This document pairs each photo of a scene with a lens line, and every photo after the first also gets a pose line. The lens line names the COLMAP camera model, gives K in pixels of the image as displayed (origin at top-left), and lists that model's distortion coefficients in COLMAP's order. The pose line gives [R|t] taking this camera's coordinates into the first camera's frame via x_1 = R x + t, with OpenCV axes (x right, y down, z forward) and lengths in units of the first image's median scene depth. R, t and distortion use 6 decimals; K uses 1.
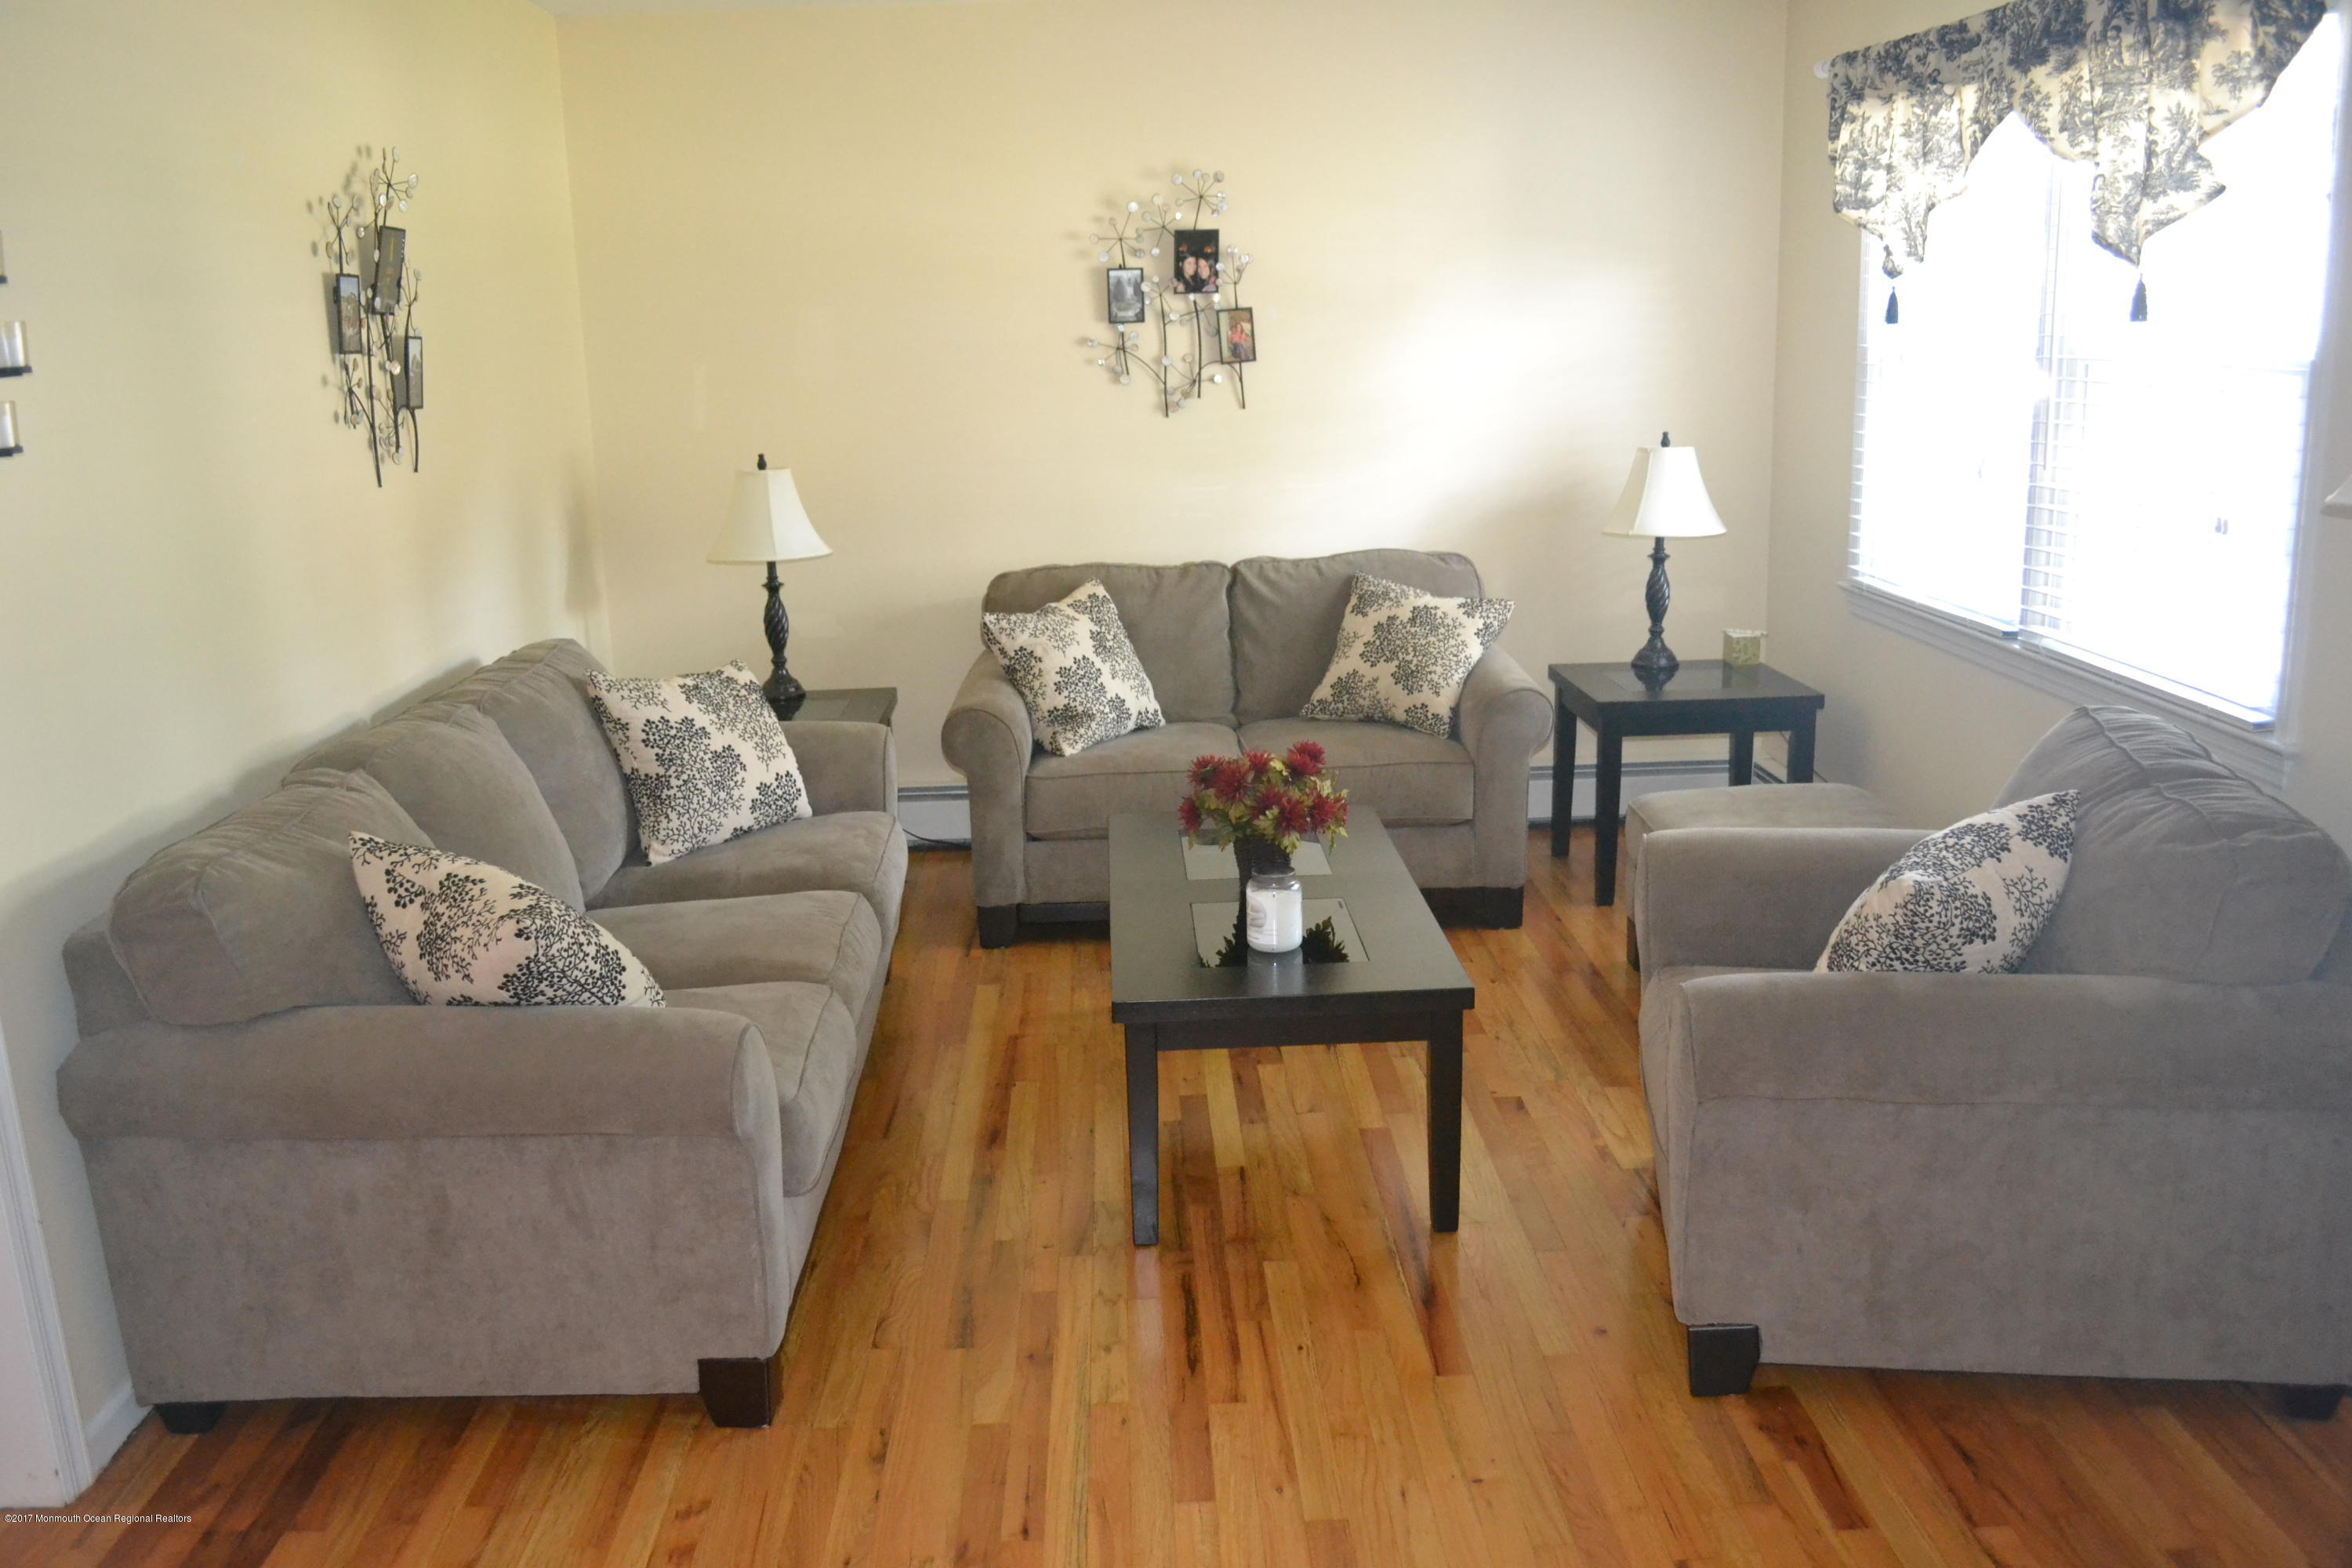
lens RADIAL K [[1886.3, 0, 1176.0], [0, 1886.3, 784.0], [0, 0, 1]] dist [-0.087916, 0.012870]
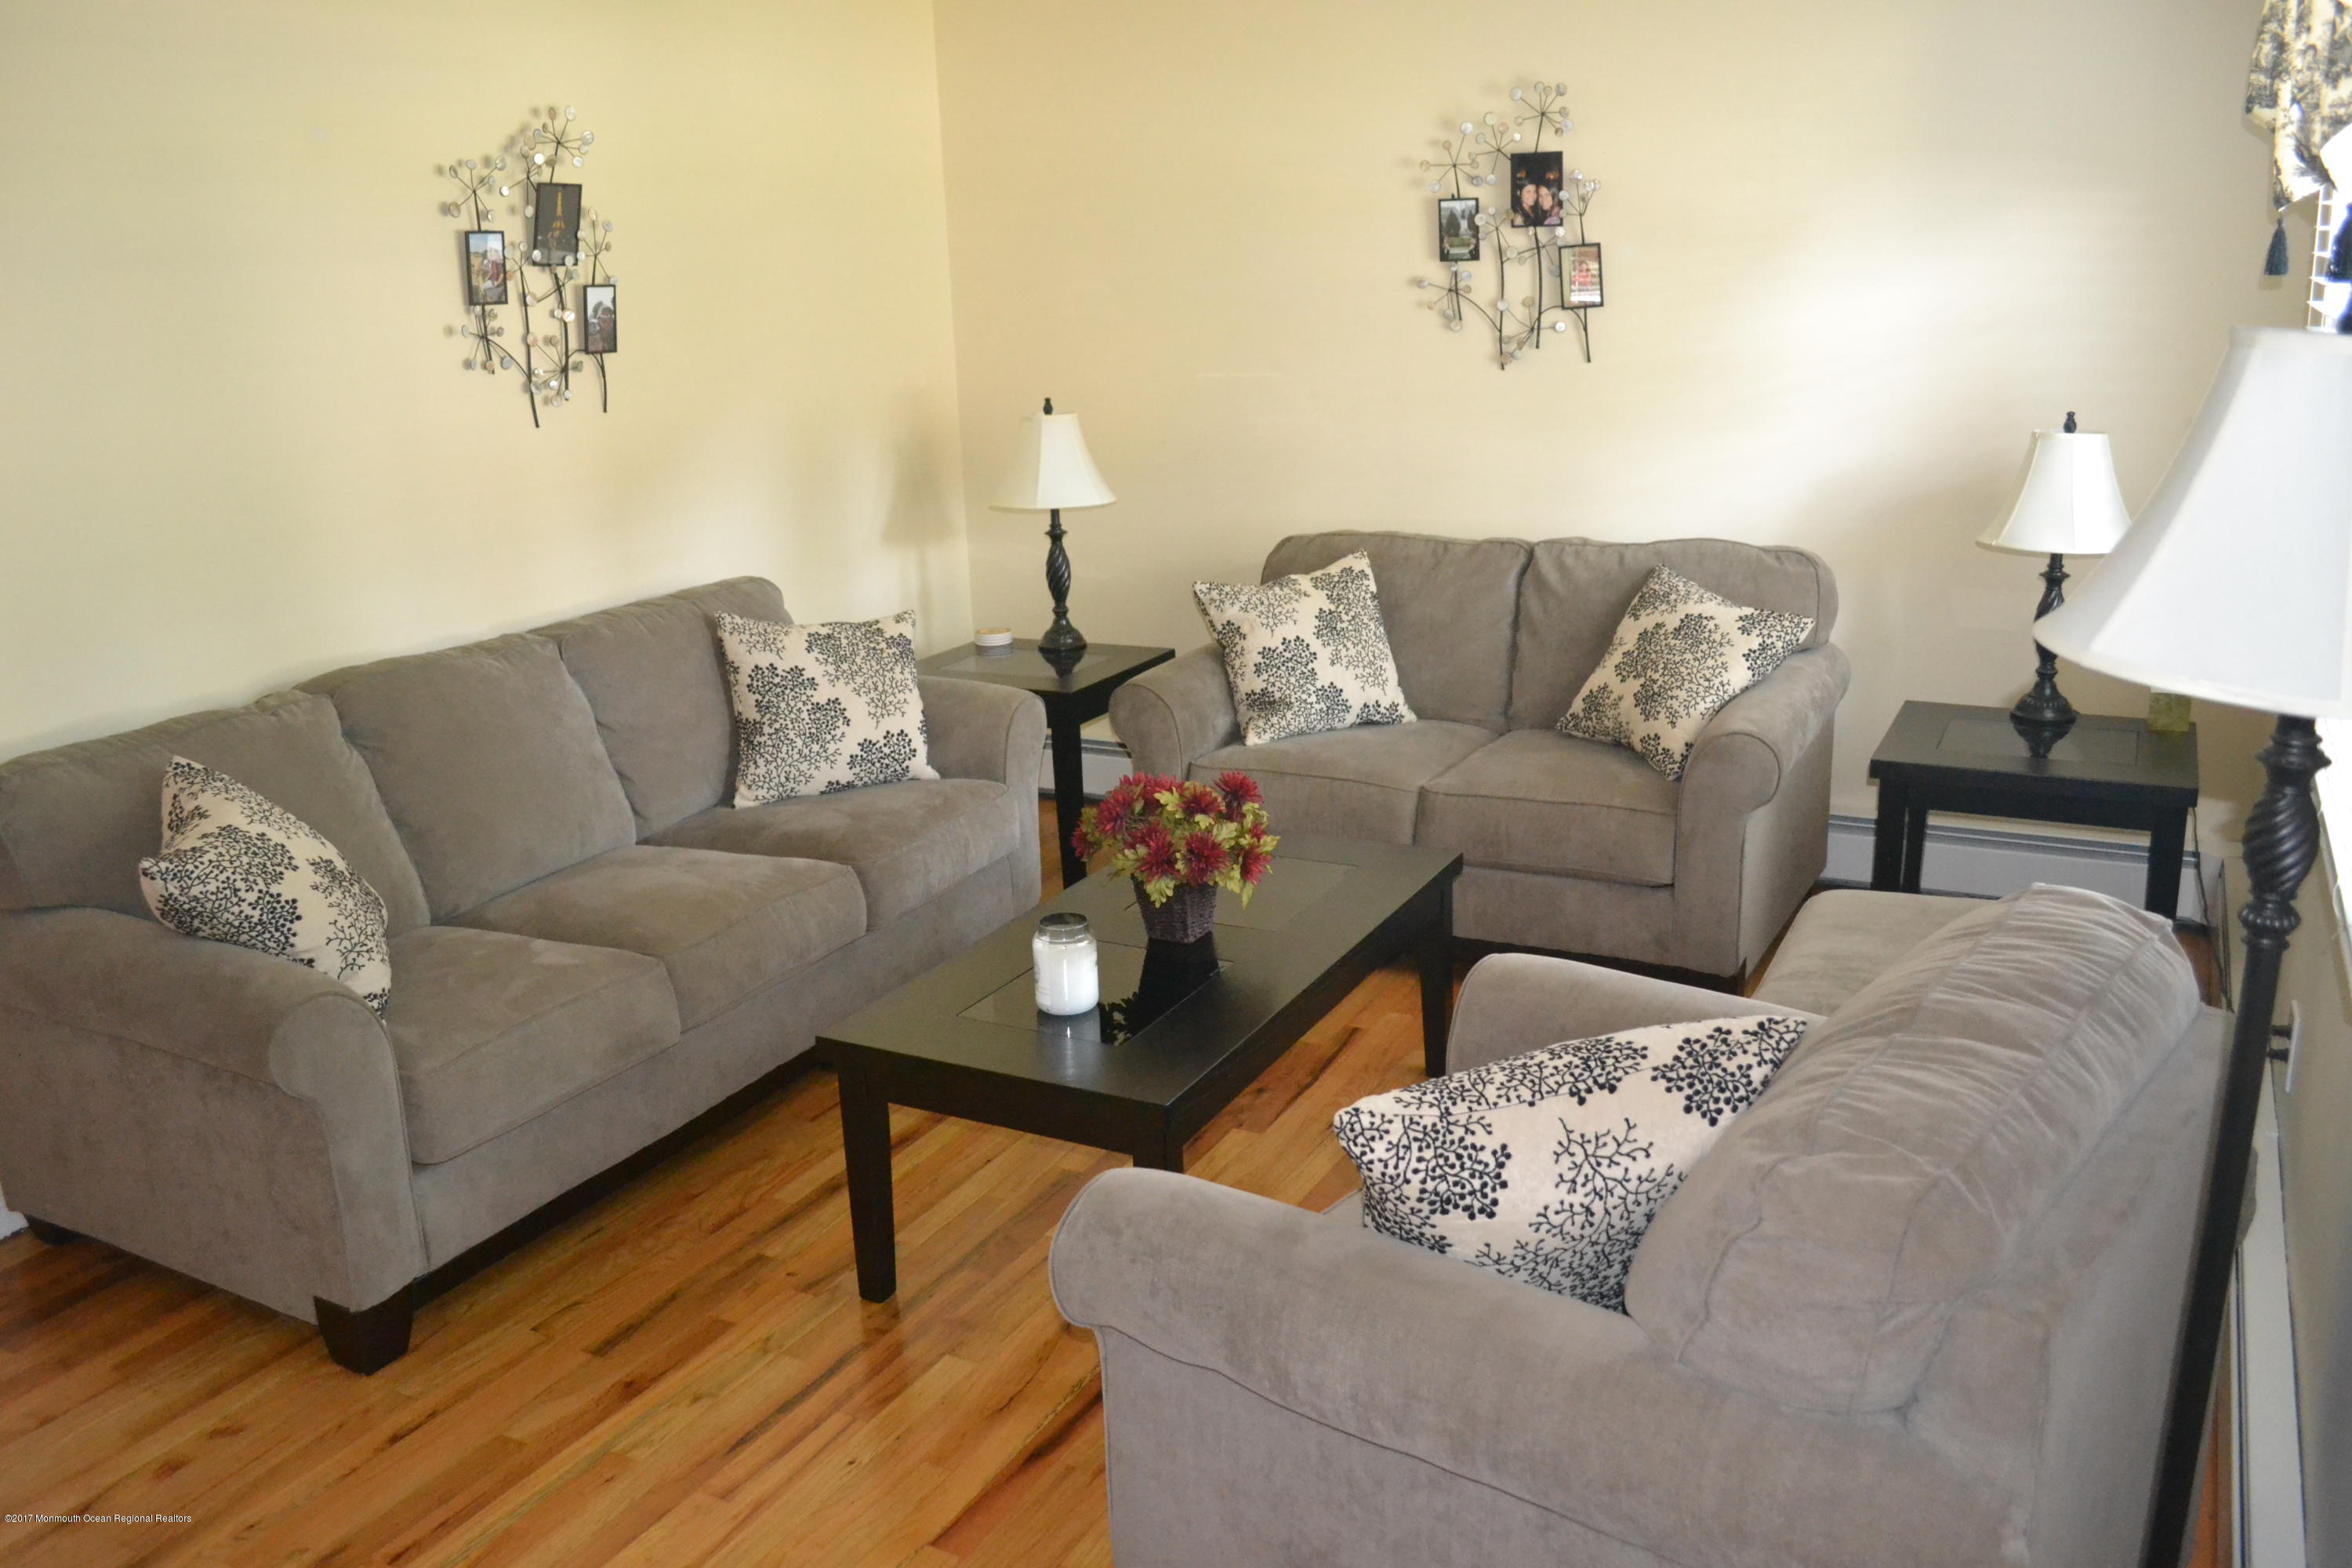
lens RADIAL K [[1886.3, 0, 1176.0], [0, 1886.3, 784.0], [0, 0, 1]] dist [-0.087916, 0.012870]
pose [[0.864590, 0.131172, -0.485055, 0.338596], [-0.108195, 0.991280, 0.075216, -0.058186], [0.490692, -0.012550, 0.871243, 0.180316]]
